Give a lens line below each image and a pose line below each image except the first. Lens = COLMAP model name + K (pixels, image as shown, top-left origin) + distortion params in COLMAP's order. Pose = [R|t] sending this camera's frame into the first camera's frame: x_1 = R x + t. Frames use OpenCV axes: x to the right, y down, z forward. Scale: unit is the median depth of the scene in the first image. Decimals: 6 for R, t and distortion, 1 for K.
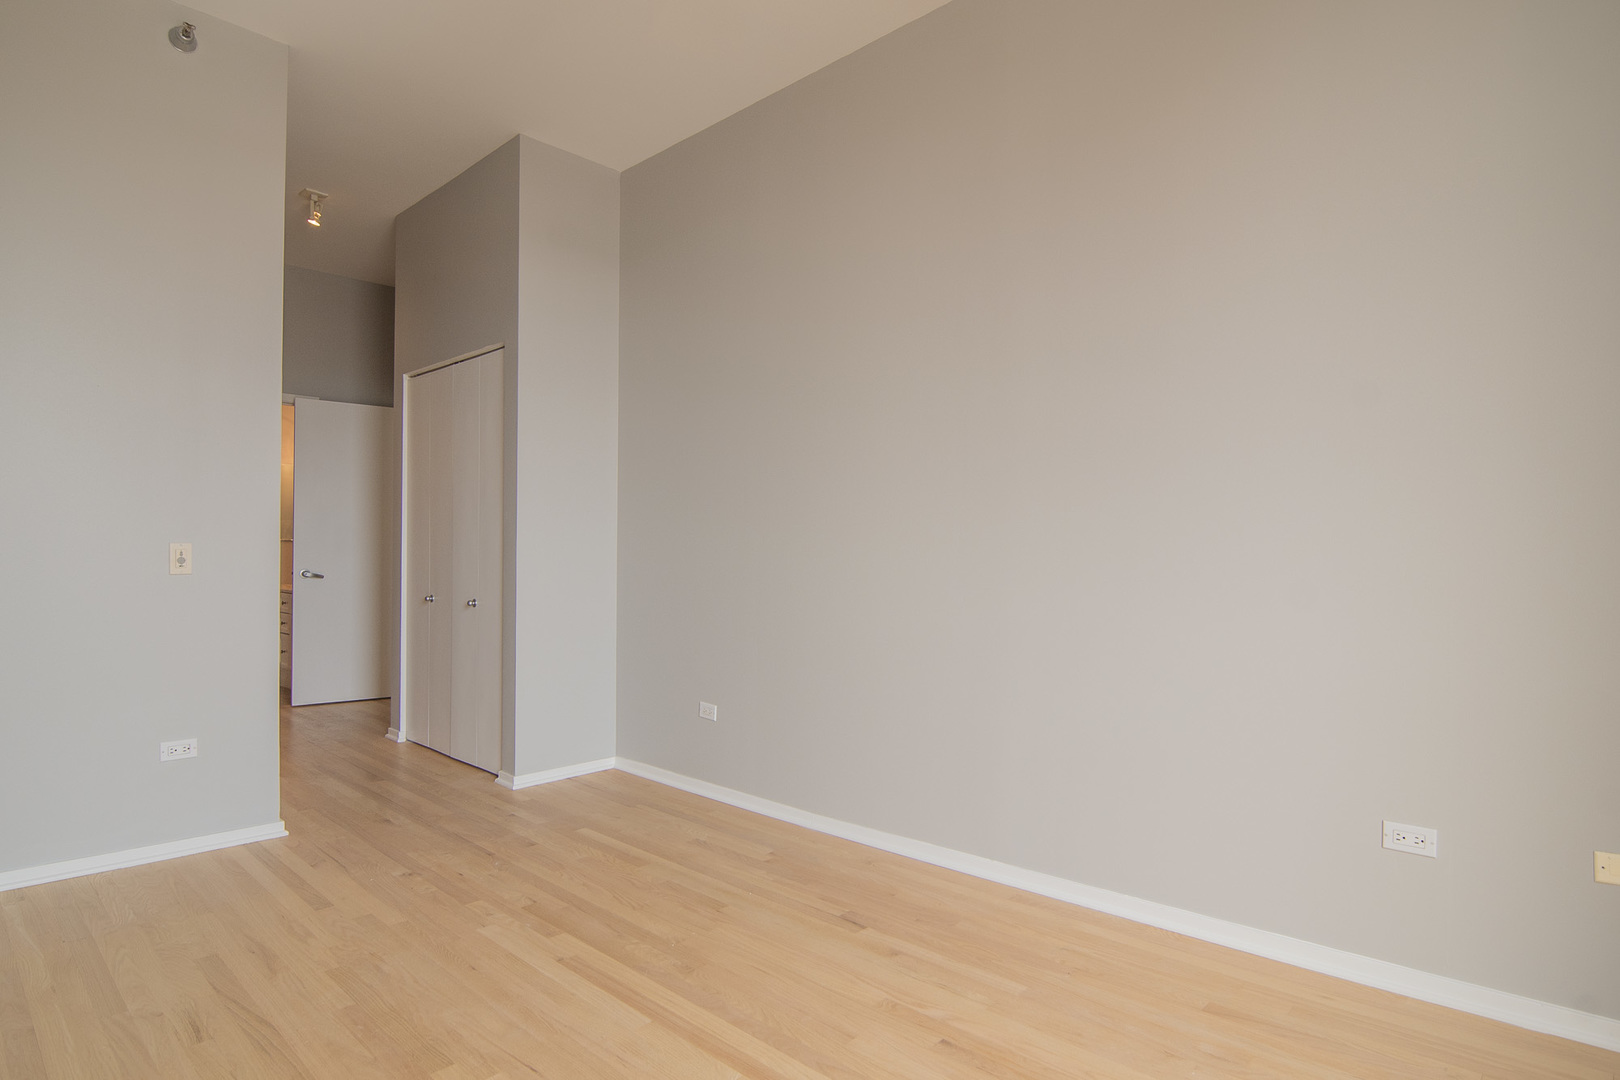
lens RADIAL K [[872.0, 0, 810.0], [0, 872.0, 540.0], [0, 0, 1]] dist [-0.003145, -0.001115]
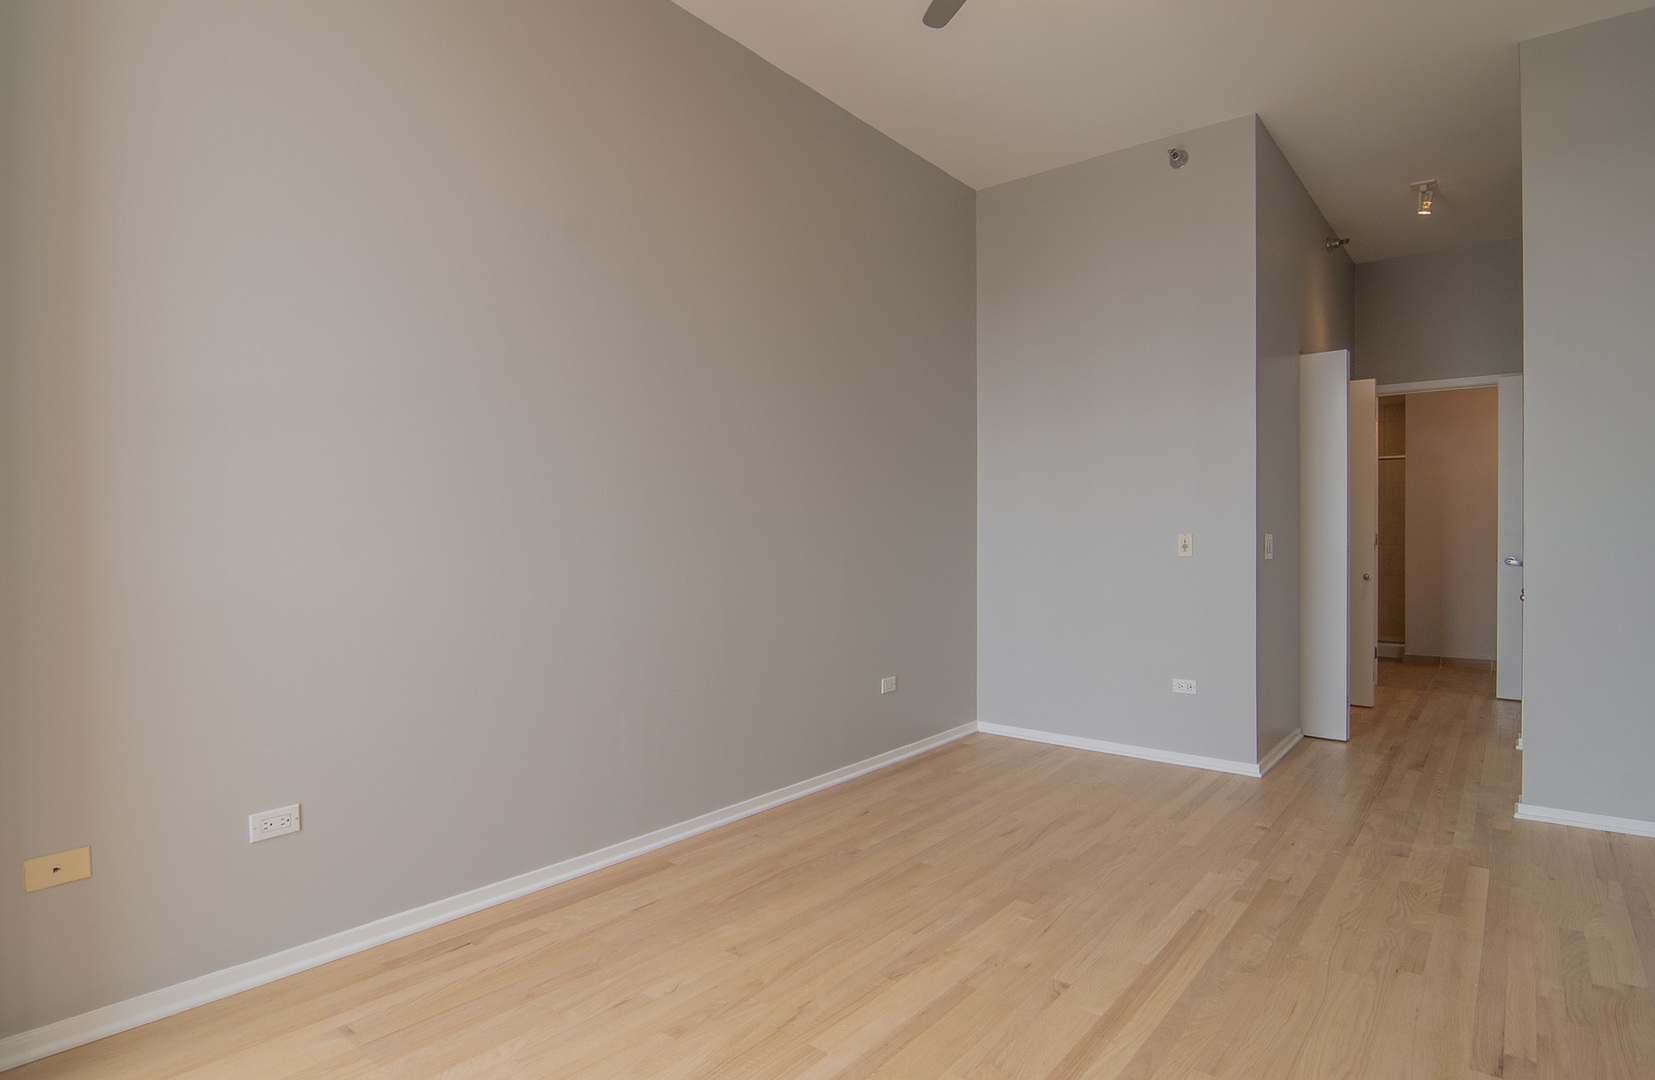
lens RADIAL K [[877.1, 0, 827.5], [0, 877.1, 540.0], [0, 0, 1]] dist [-0.000468, -0.000457]
pose [[0.085422, -0.001985, -0.996343, 0.617269], [0.016348, 0.999866, -0.000591, 0.005613], [0.996211, -0.016238, 0.085443, 0.353383]]
